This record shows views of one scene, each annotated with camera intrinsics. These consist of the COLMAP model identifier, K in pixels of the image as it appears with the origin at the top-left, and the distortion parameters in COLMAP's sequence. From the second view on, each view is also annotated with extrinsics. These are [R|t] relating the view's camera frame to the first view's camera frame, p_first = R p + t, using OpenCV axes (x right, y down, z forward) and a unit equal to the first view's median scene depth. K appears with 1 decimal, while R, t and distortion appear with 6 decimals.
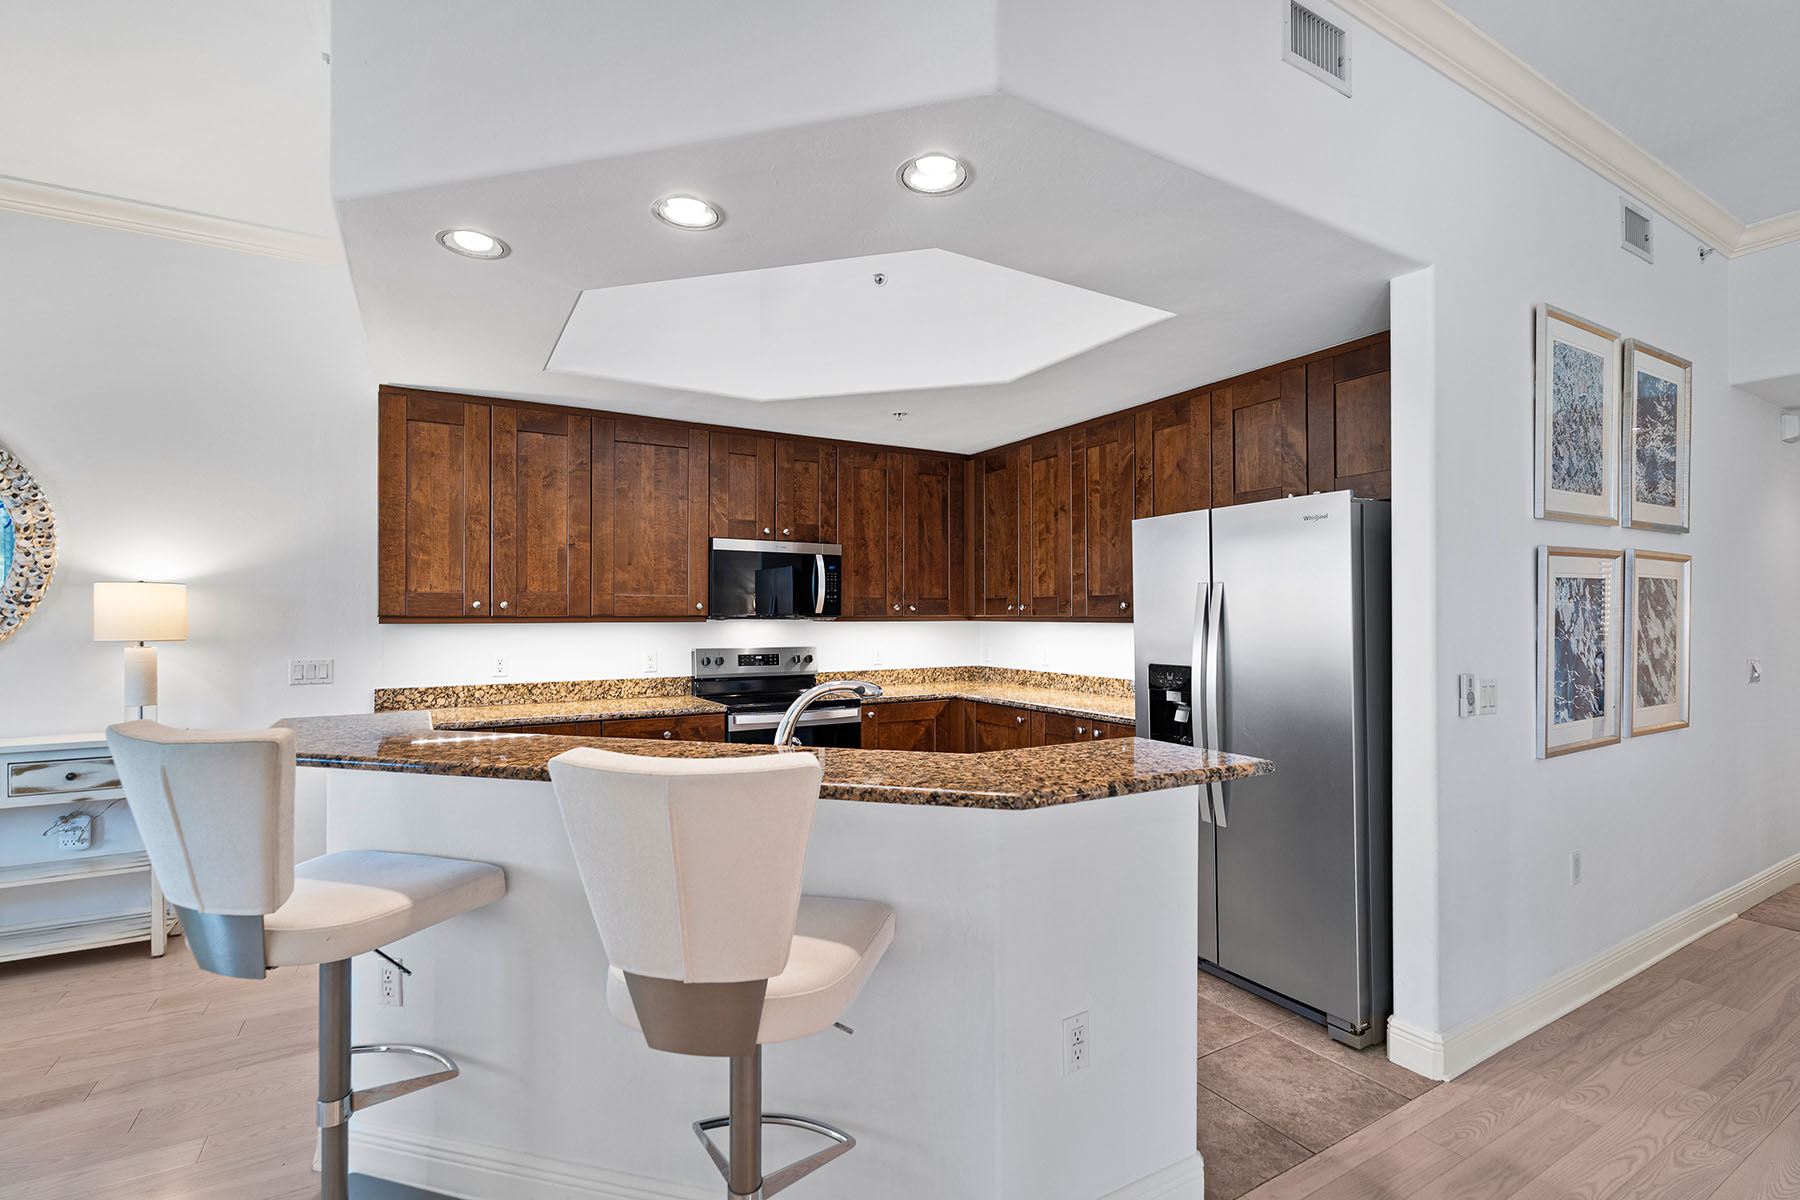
lens RADIAL K [[801.5, 0, 895.8], [0, 801.5, 611.7], [0, 0, 1]] dist [0.000640, 0.000270]
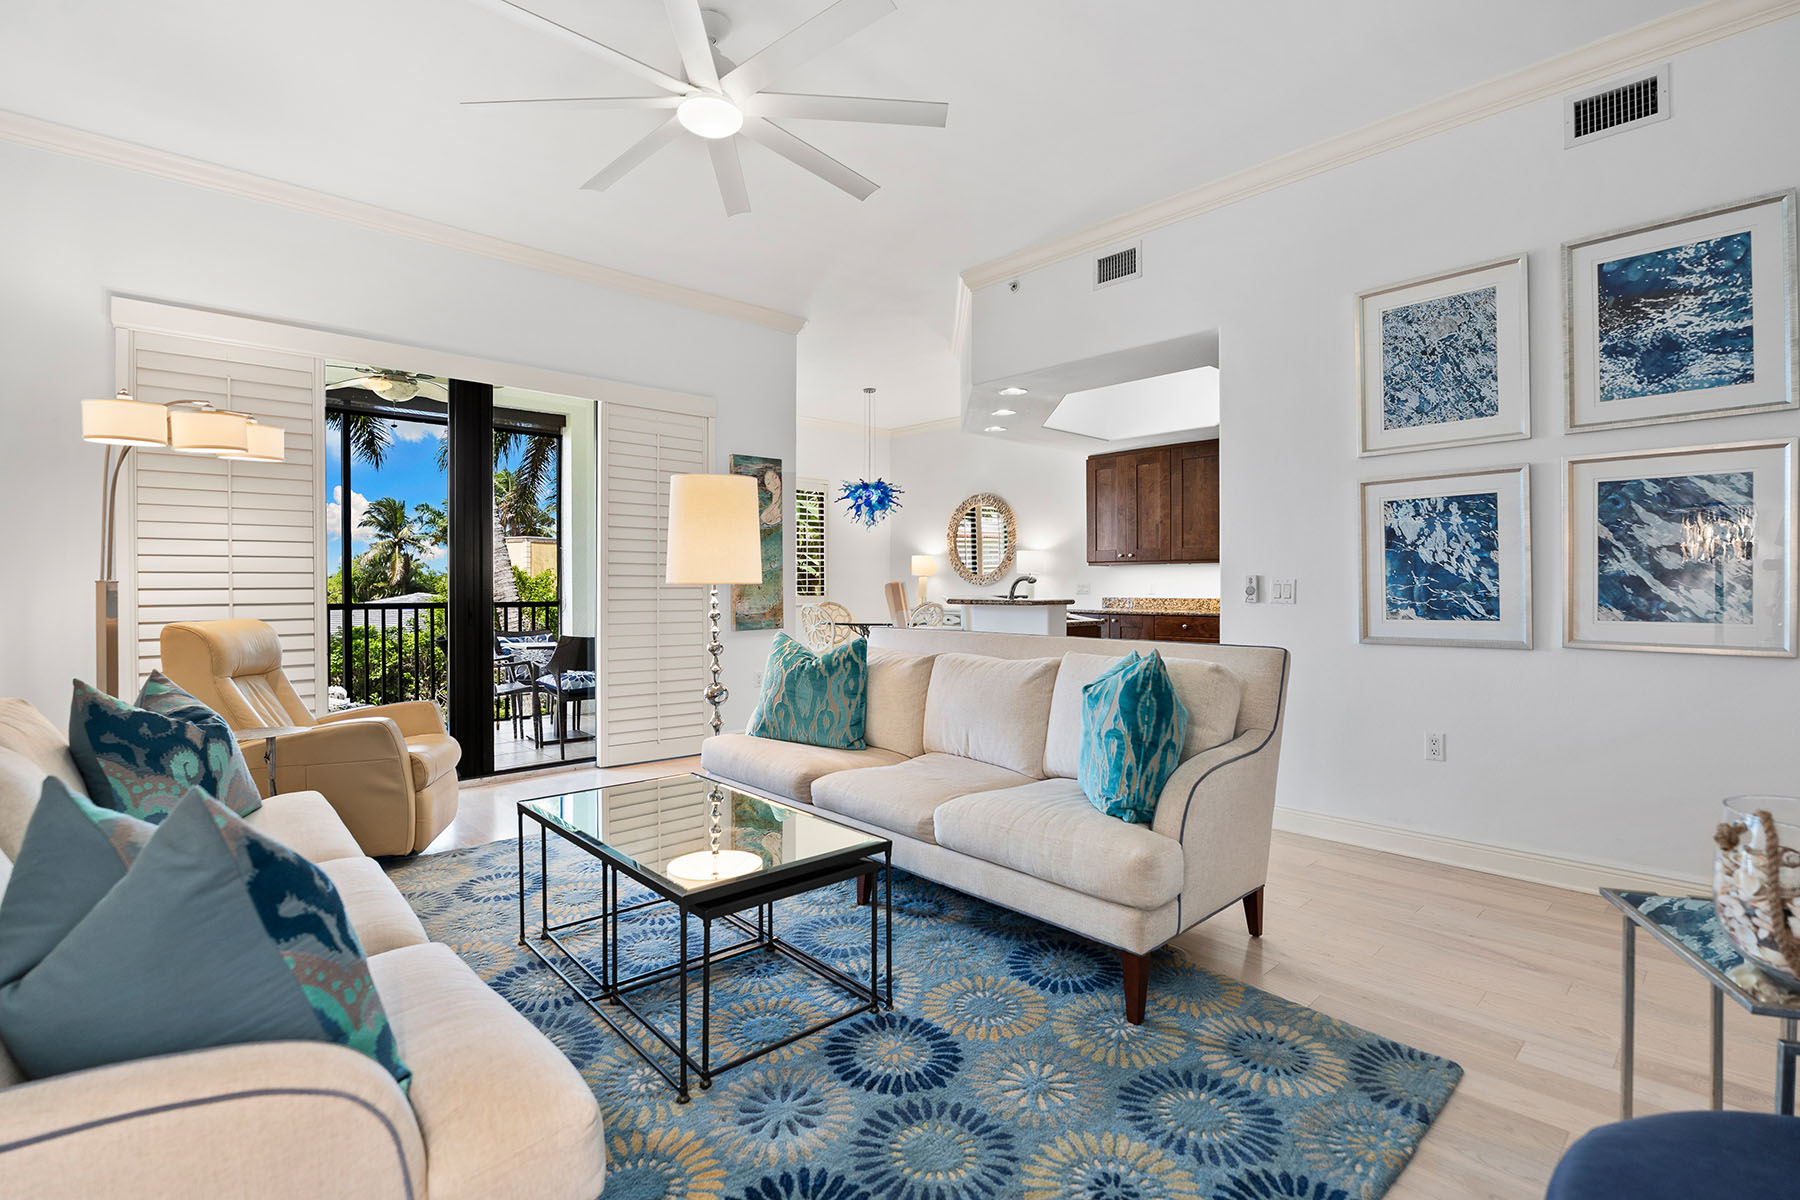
lens RADIAL K [[851.4, 0, 894.2], [0, 851.4, 582.2], [0, 0, 1]] dist [-0.001305, -0.000254]
pose [[0.221867, -0.004187, -0.975068, 1.279735], [0.003389, 0.999988, -0.003523, 0.056941], [0.975071, -0.002523, 0.221878, -0.025173]]
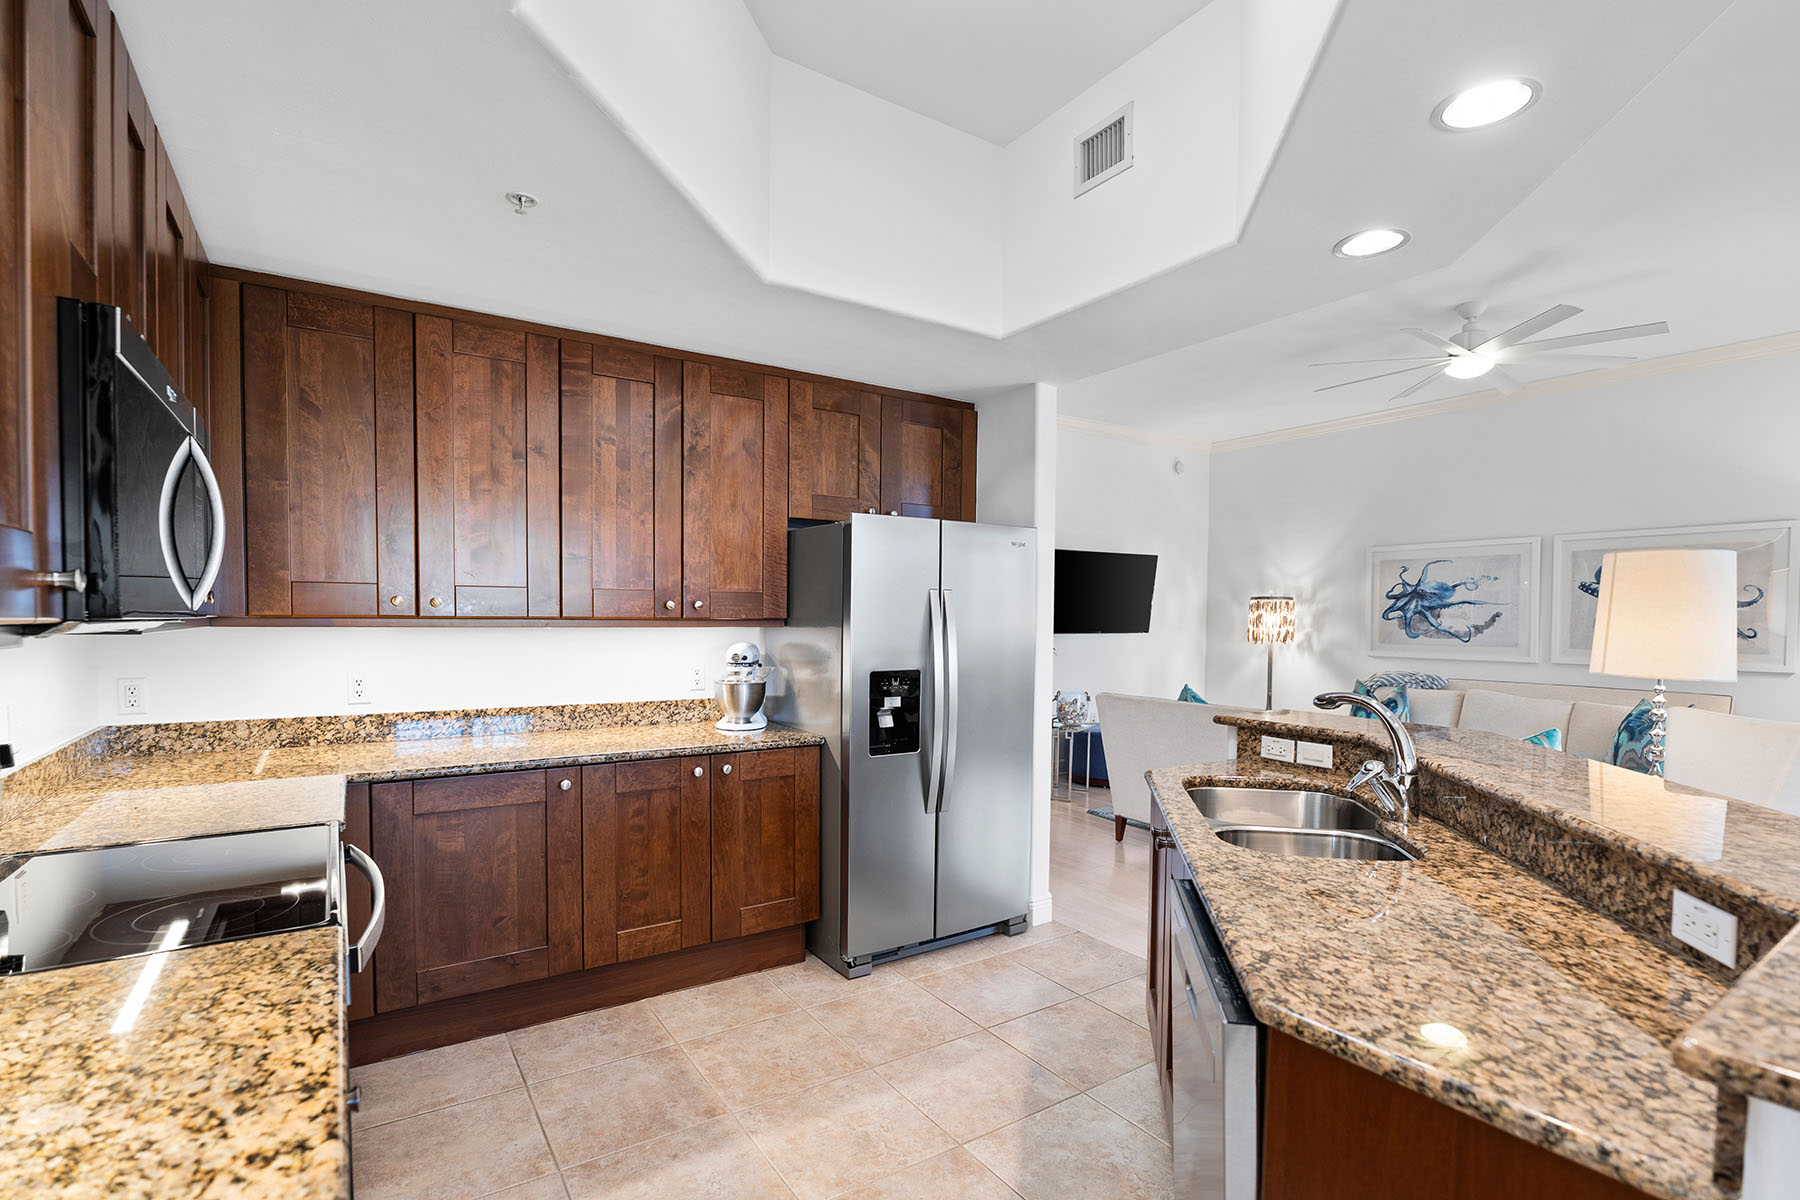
lens RADIAL K [[841.0, 0, 897.9], [0, 841.0, 638.8], [0, 0, 1]] dist [-0.000576, -0.000068]
pose [[-0.056831, -0.026871, 0.998022, -0.507851], [-0.011609, 0.999588, 0.026252, 0.001790], [-0.998316, -0.010094, -0.057119, 0.781101]]
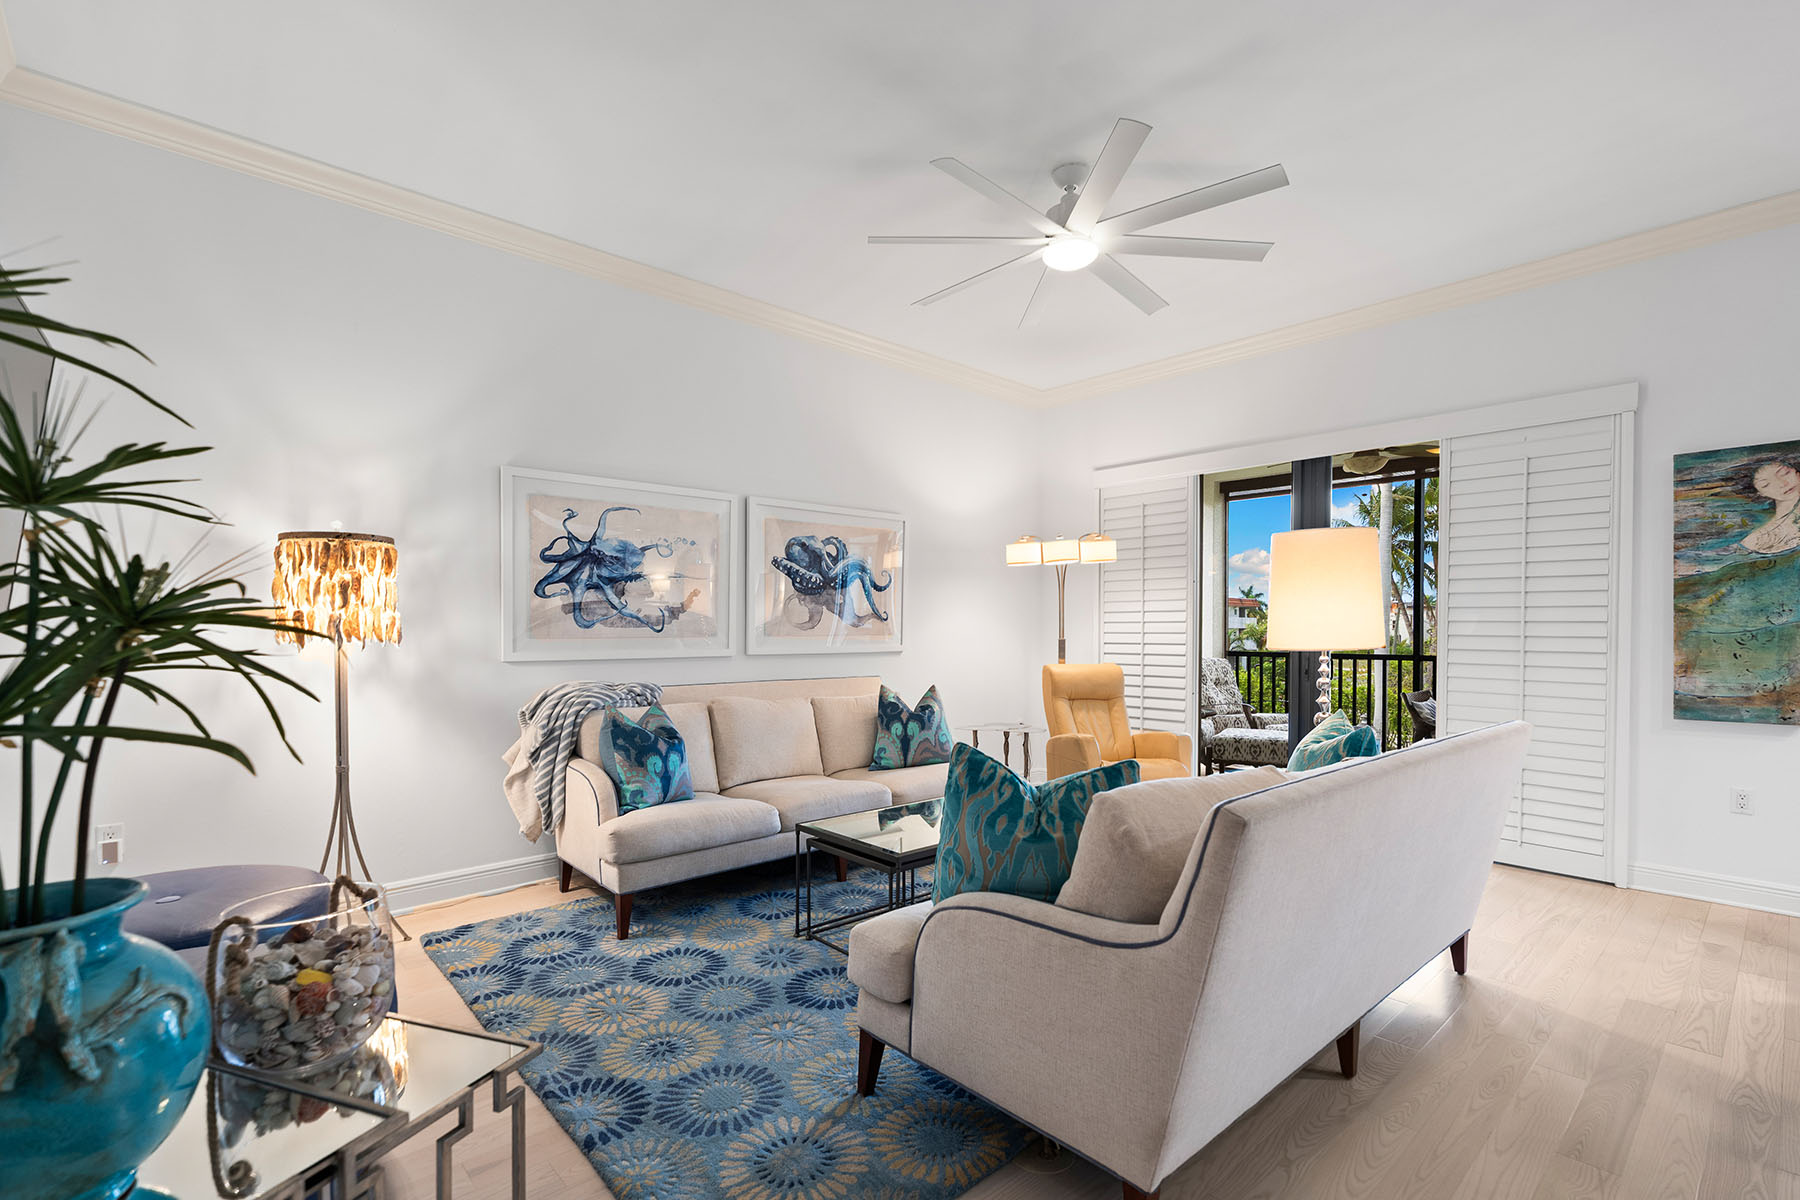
lens RADIAL K [[816.5, 0, 894.6], [0, 816.5, 641.1], [0, 0, 1]] dist [0.000376, 0.000050]
pose [[-0.980297, 0.005654, -0.197448, 0.897816], [0.002579, 0.999871, 0.015828, 0.032552], [0.197512, 0.015007, -0.980185, 0.714276]]
